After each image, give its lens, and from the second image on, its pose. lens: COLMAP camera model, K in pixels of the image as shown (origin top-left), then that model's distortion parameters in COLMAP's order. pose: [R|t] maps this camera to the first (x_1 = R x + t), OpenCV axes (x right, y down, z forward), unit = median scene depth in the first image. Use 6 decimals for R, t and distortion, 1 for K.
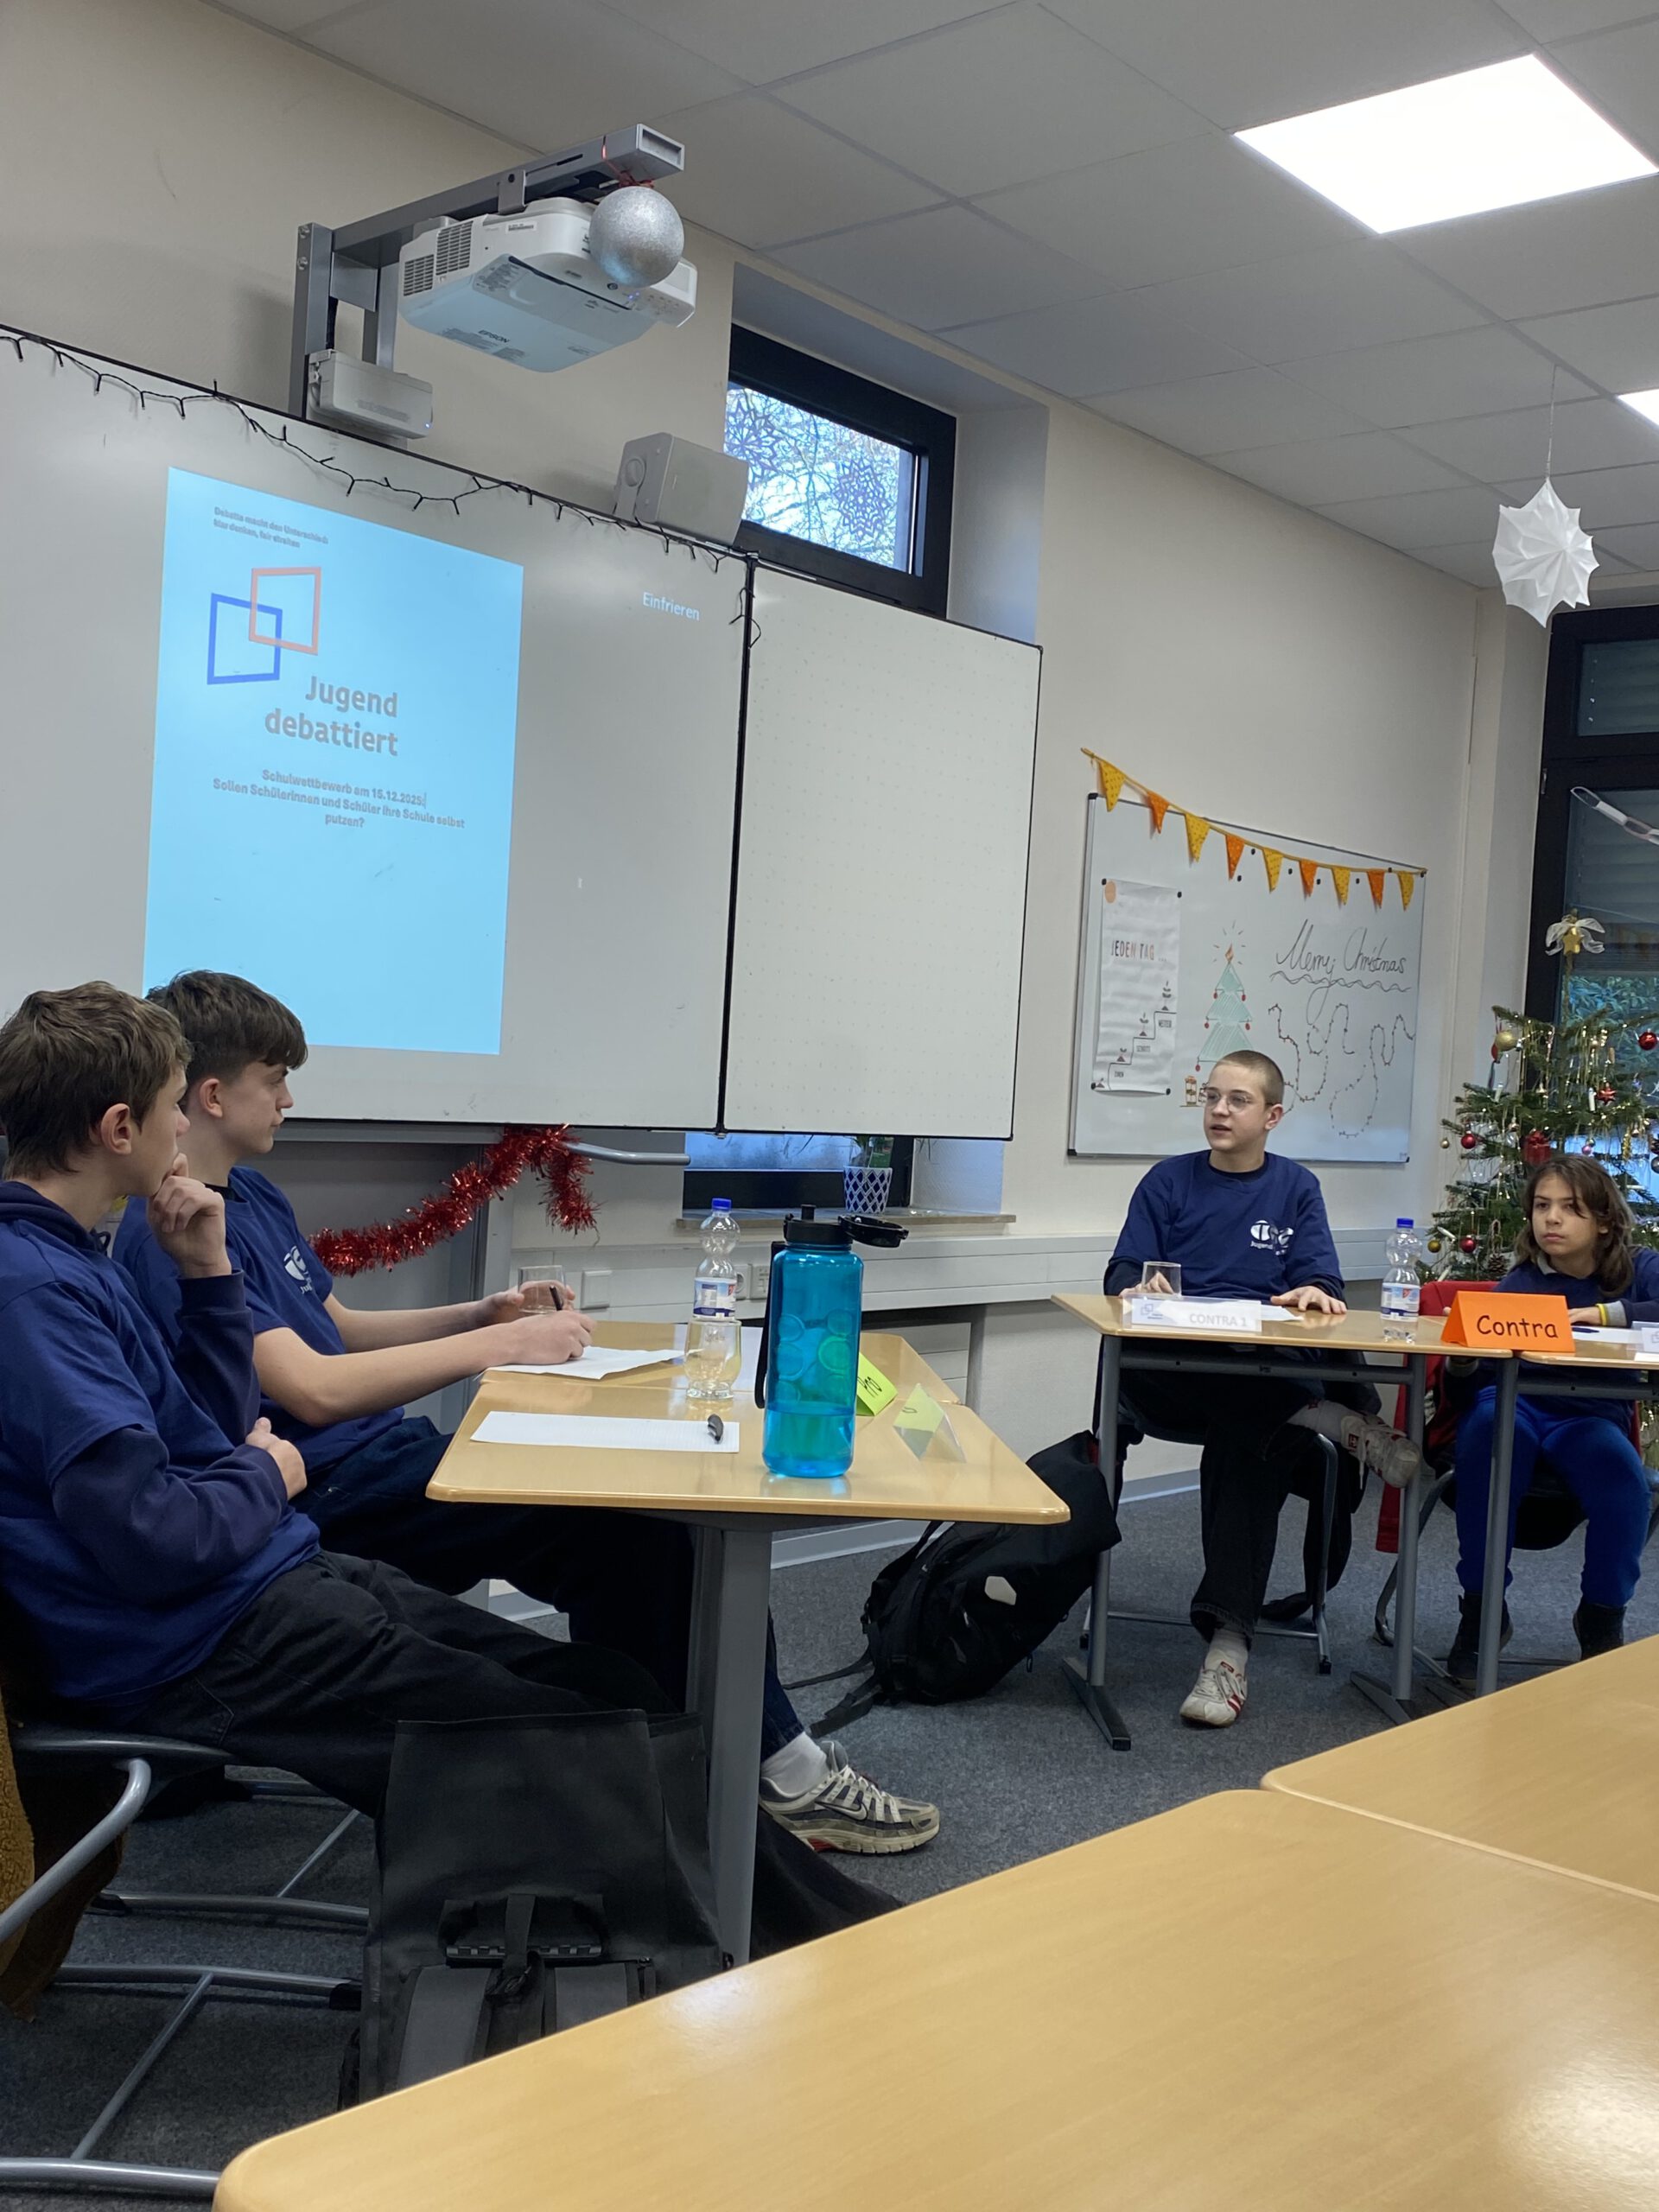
lens RADIAL K [[2210.8, 0, 828.4], [0, 2210.8, 1152.8], [0, 0, 1]] dist [0.022580, 0.000000]
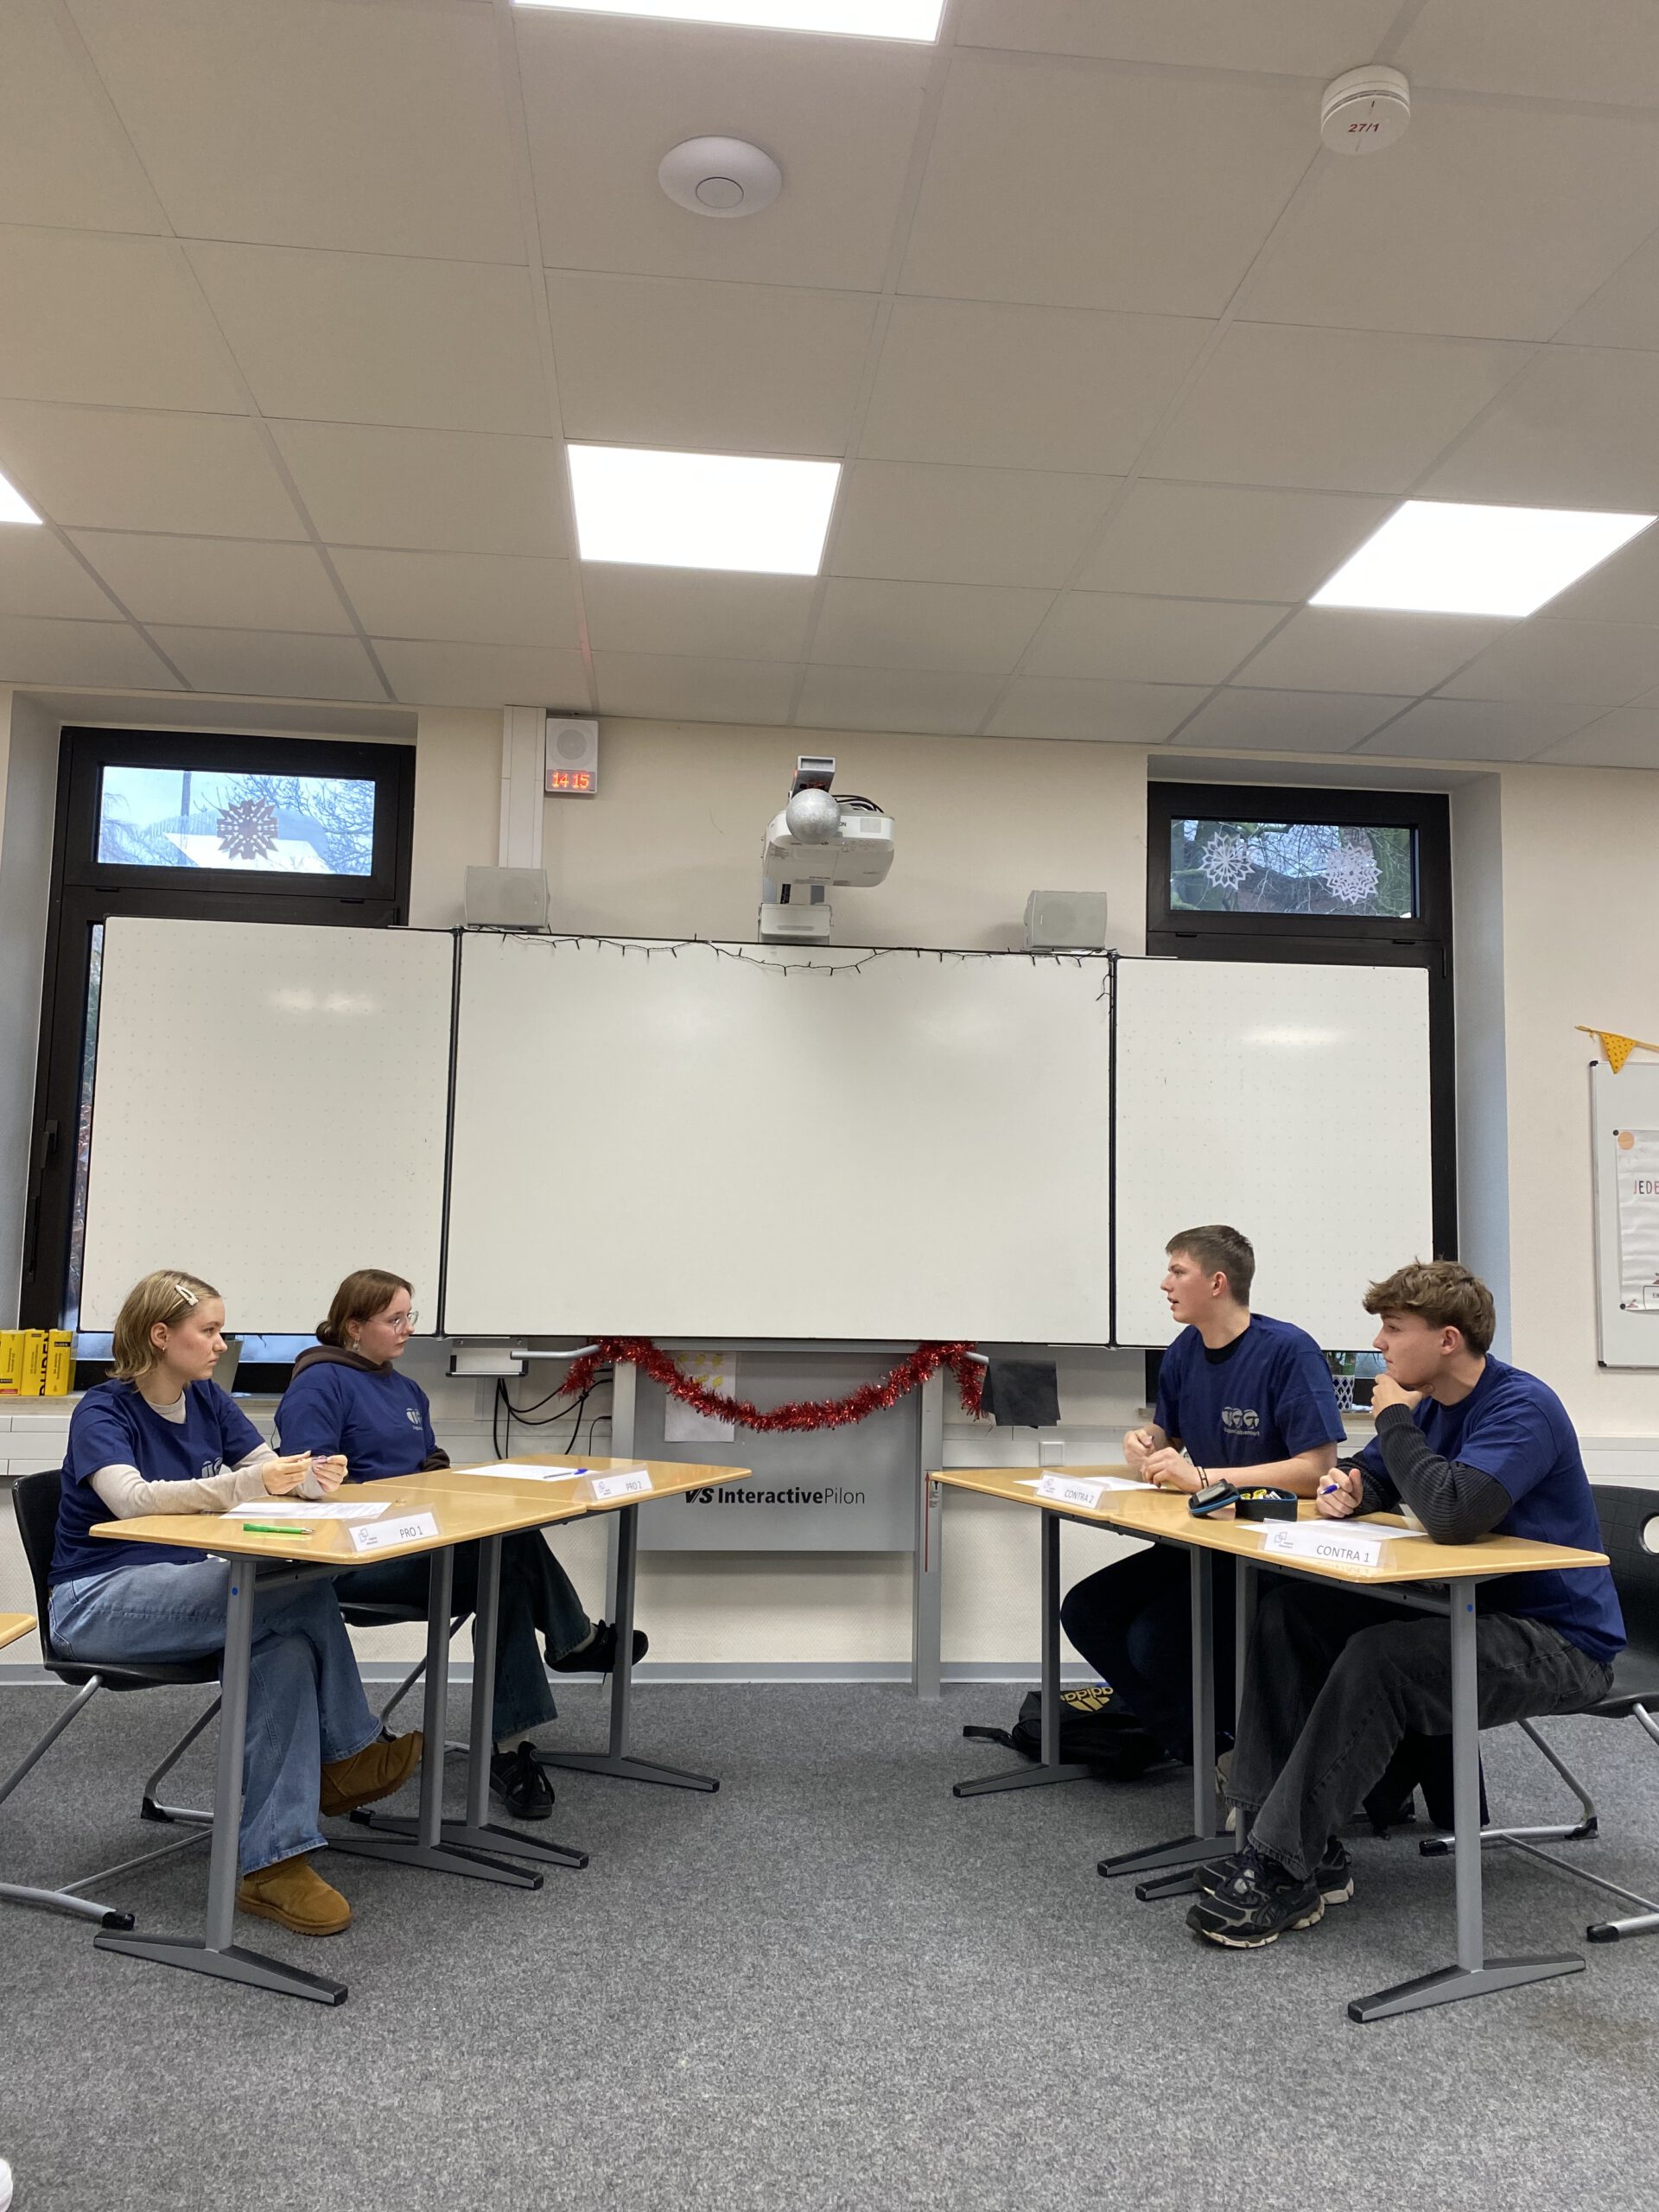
lens RADIAL K [[1660.9, 0, 833.9], [0, 1660.9, 1069.3], [0, 0, 1]] dist [0.028099, -0.022579]
pose [[0.720963, -0.124123, -0.681766, 0.654985], [-0.003168, 0.983227, -0.182357, 0.013456], [0.692966, 0.133633, 0.708478, 0.101458]]
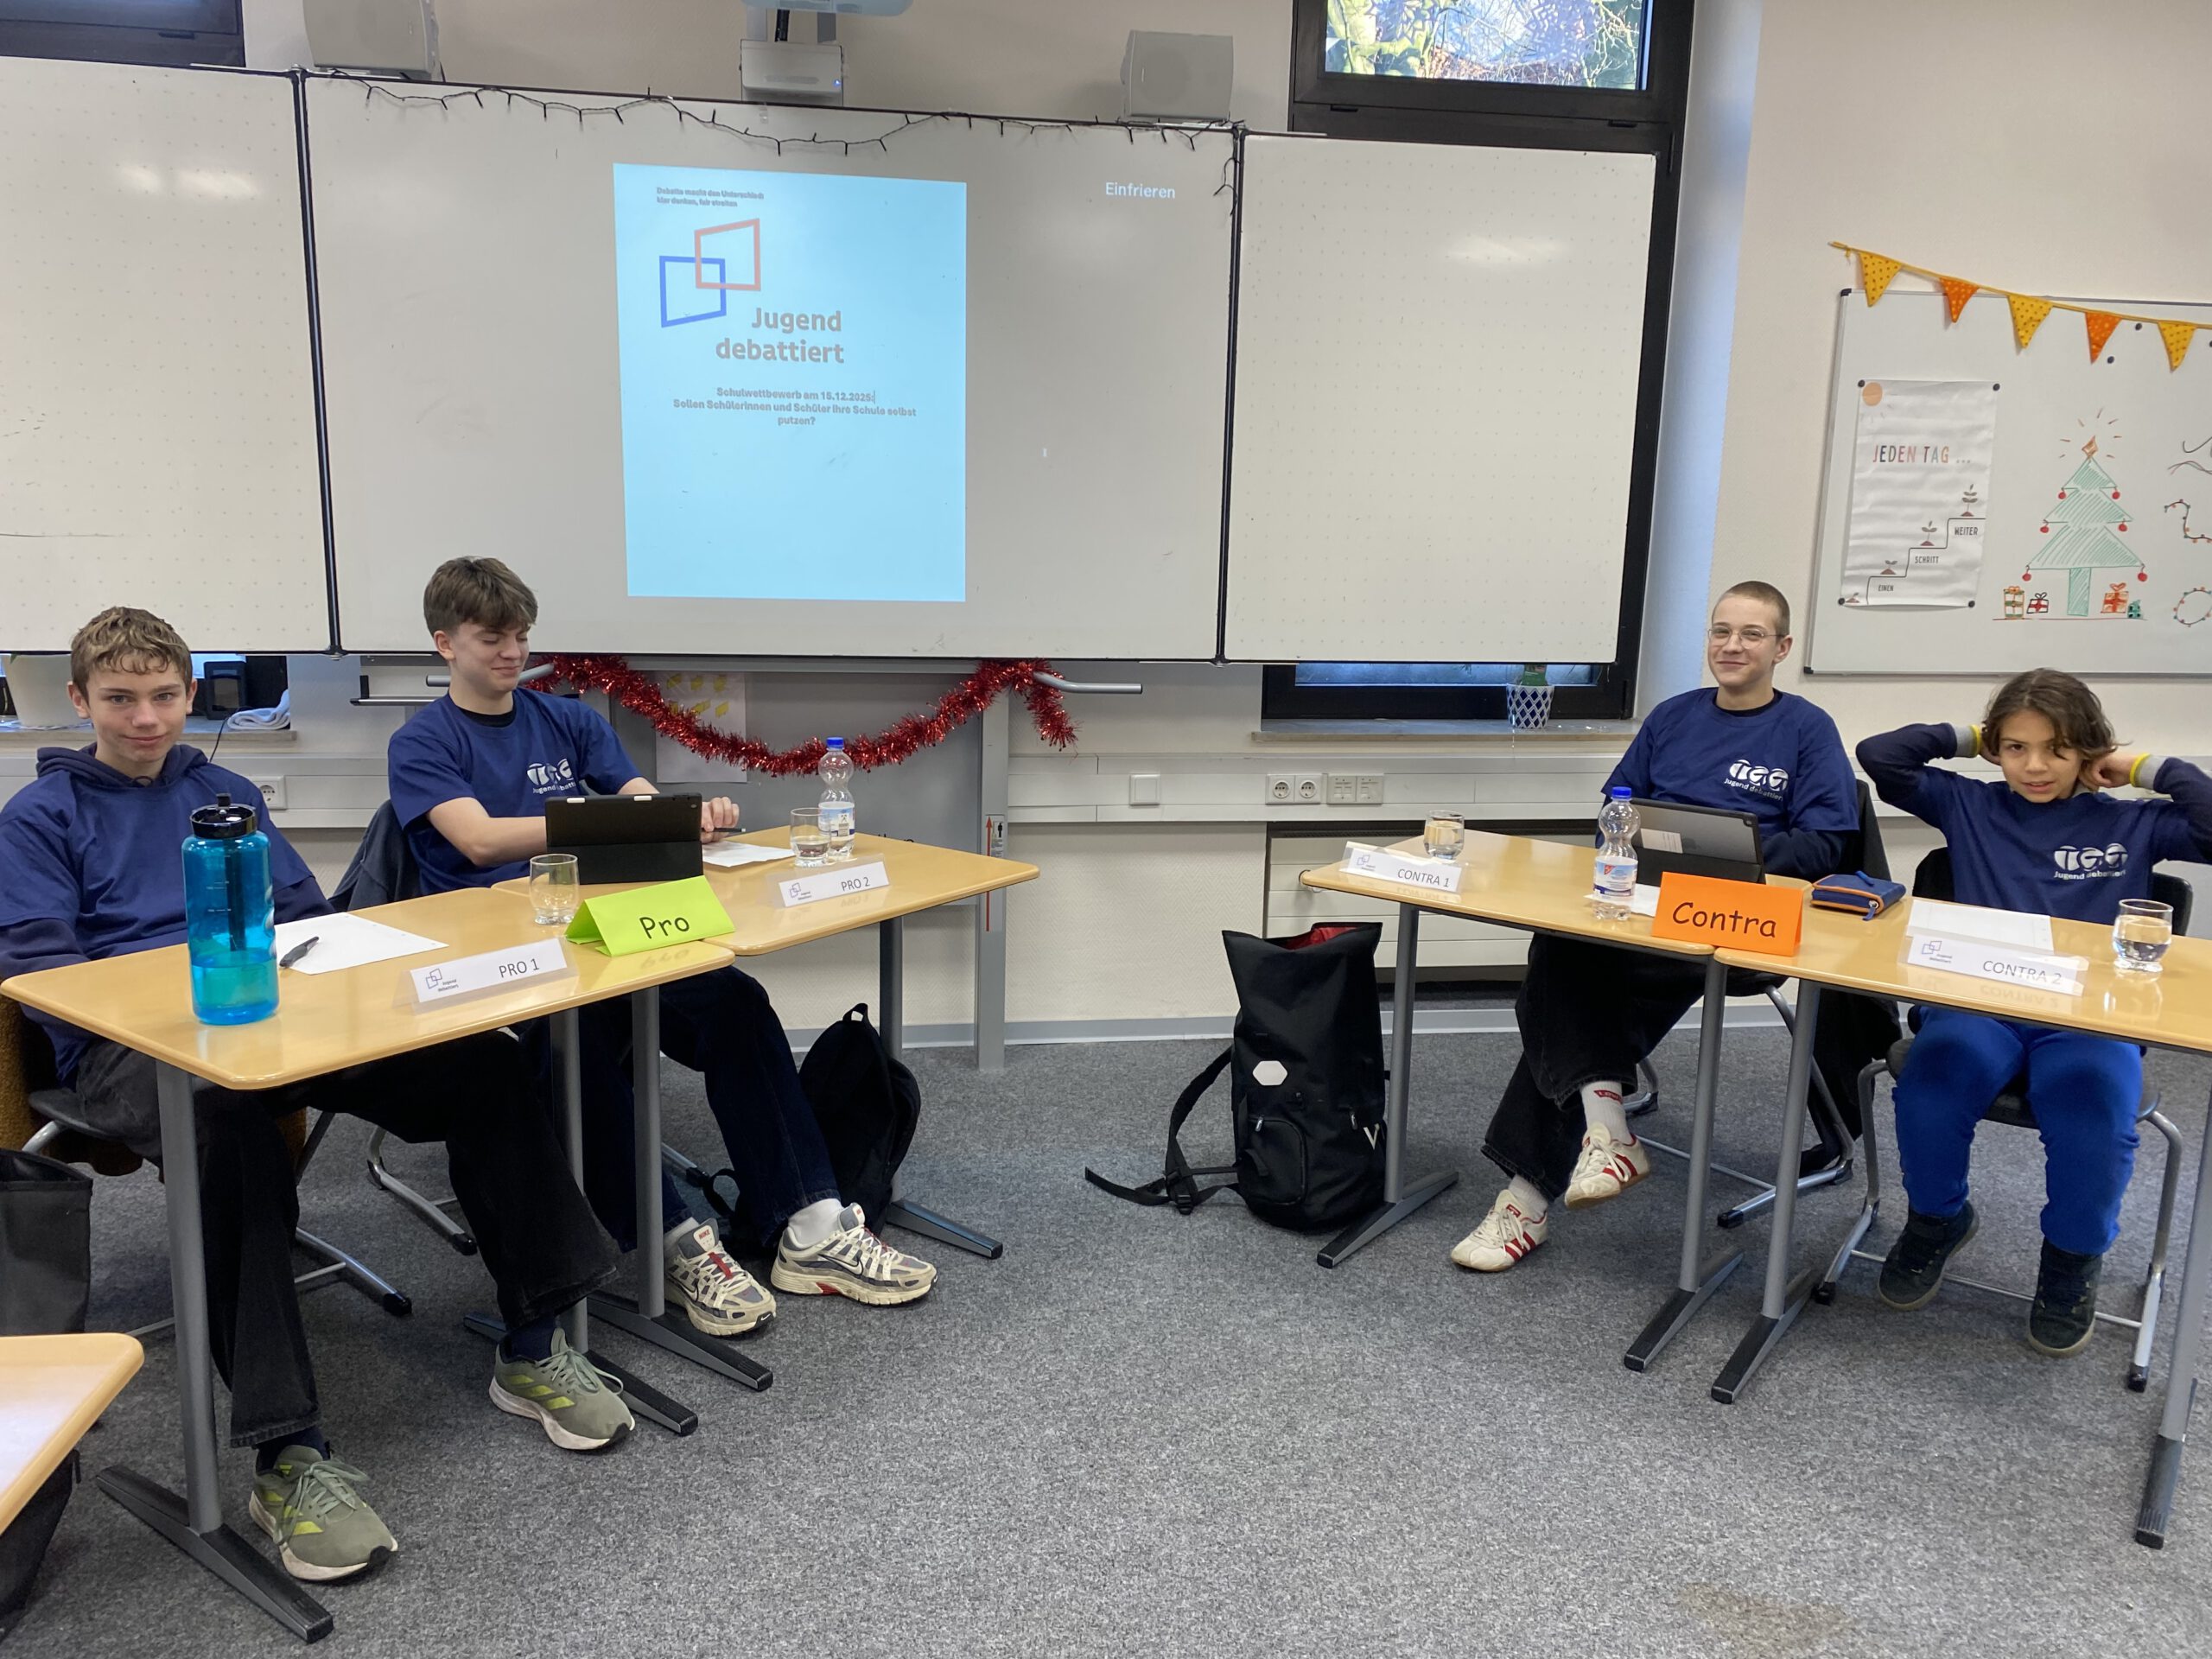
lens RADIAL K [[1660.9, 0, 1108.6], [0, 1660.9, 833.2], [0, 0, 1]] dist [0.028099, -0.022579]
pose [[0.763414, 0.086533, -0.640087, 0.526368], [-0.001047, 0.991150, 0.132744, -0.039718], [0.645909, -0.100668, 0.756748, 0.346835]]
